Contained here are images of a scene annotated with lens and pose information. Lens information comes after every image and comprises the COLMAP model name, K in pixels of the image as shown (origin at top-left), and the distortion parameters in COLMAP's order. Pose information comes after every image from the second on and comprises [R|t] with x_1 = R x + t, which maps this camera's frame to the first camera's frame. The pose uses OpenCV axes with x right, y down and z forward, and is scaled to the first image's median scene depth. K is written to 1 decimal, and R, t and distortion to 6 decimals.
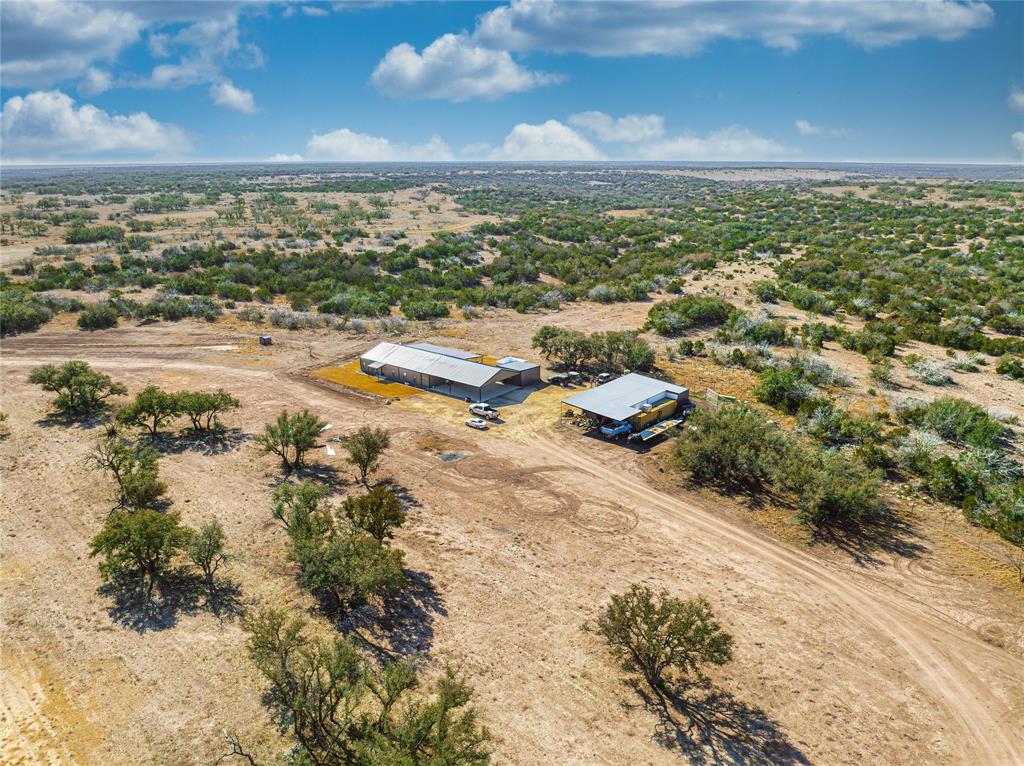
lens RADIAL K [[716.4, 0, 511.9], [0, 716.4, 381.9], [0, 0, 1]] dist [-0.042608, 0.005437]
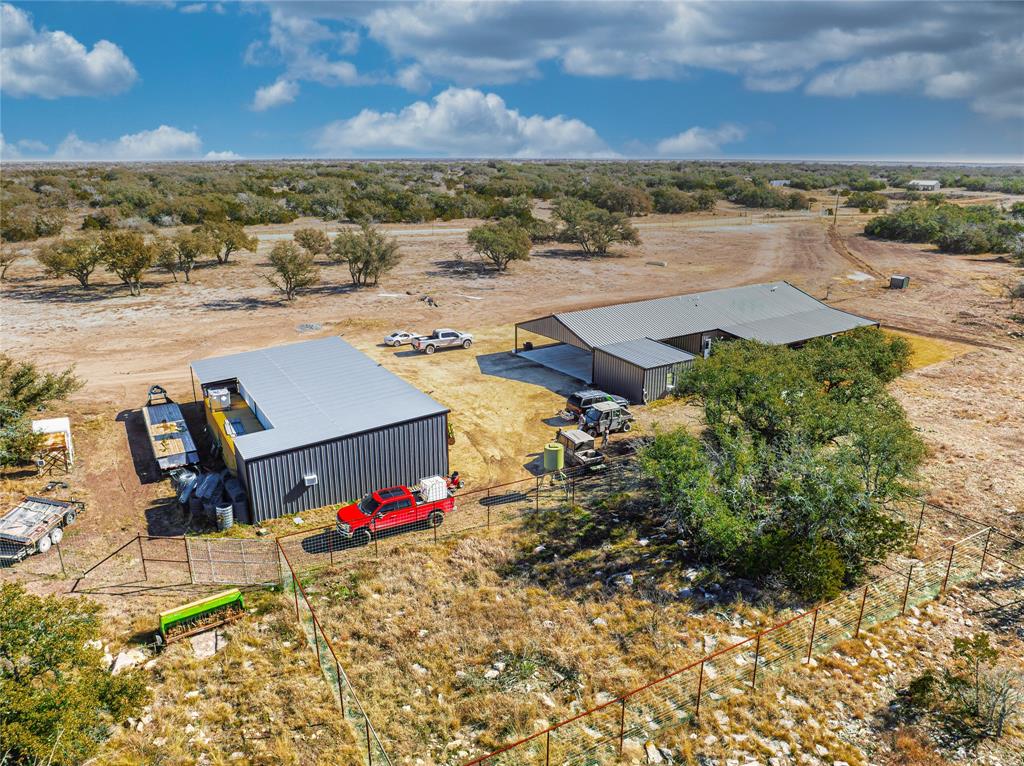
lens RADIAL K [[716.4, 0, 508.1], [0, 716.4, 383.9], [0, 0, 1]] dist [-0.042608, 0.005437]
pose [[-0.300574, 0.289458, -0.908774, 0.461495], [-0.285986, 0.881637, 0.375403, -0.154888], [0.909872, 0.372733, -0.182216, 1.119354]]
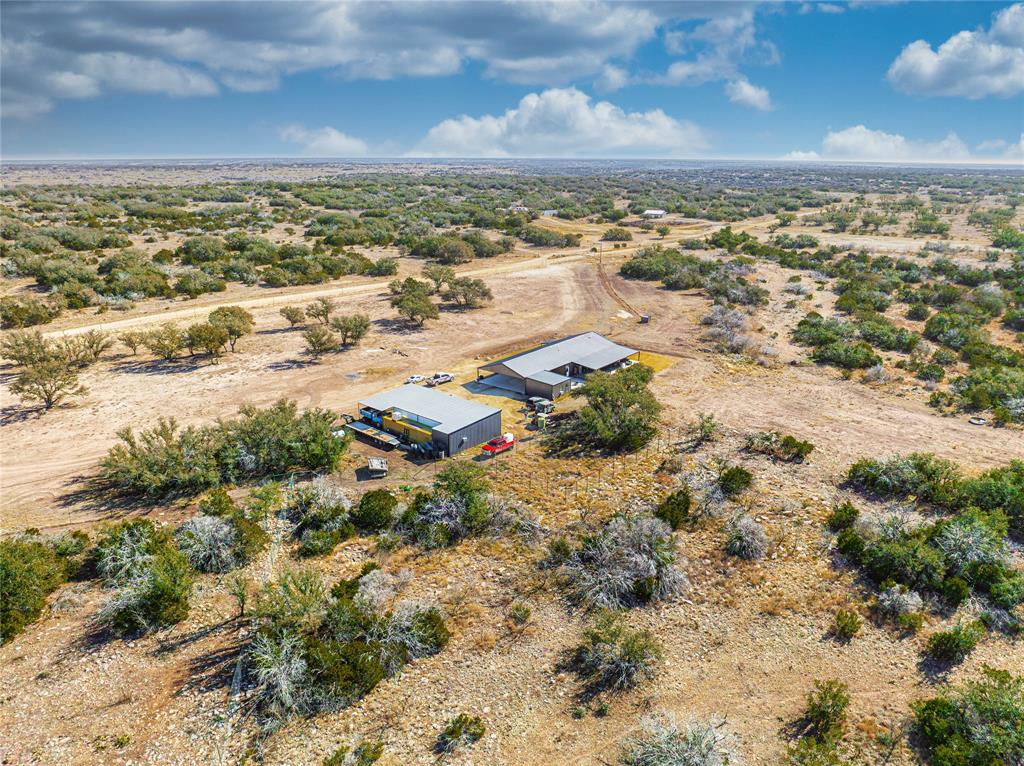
lens RADIAL K [[716.4, 0, 511.5], [0, 716.4, 382.5], [0, 0, 1]] dist [-0.042608, 0.005437]
pose [[0.019766, 0.301278, -0.953331, 1.005313], [-0.305437, 0.909753, 0.281173, -0.295392], [0.952007, 0.285625, 0.110003, 0.944652]]
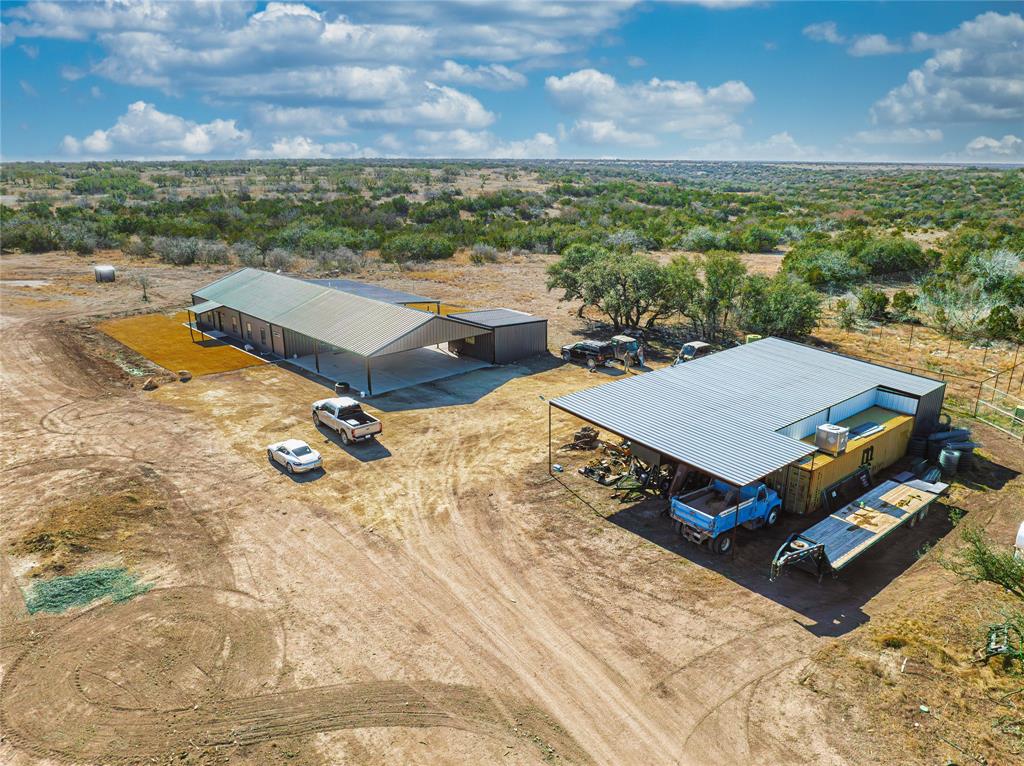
lens RADIAL K [[716.4, 0, 510.0], [0, 716.4, 382.2], [0, 0, 1]] dist [-0.042608, 0.005437]
pose [[0.989612, 0.045043, -0.136524, 0.086680], [-0.044857, 0.998984, 0.004433, 0.016221], [0.136585, 0.001737, 0.990627, 0.628922]]
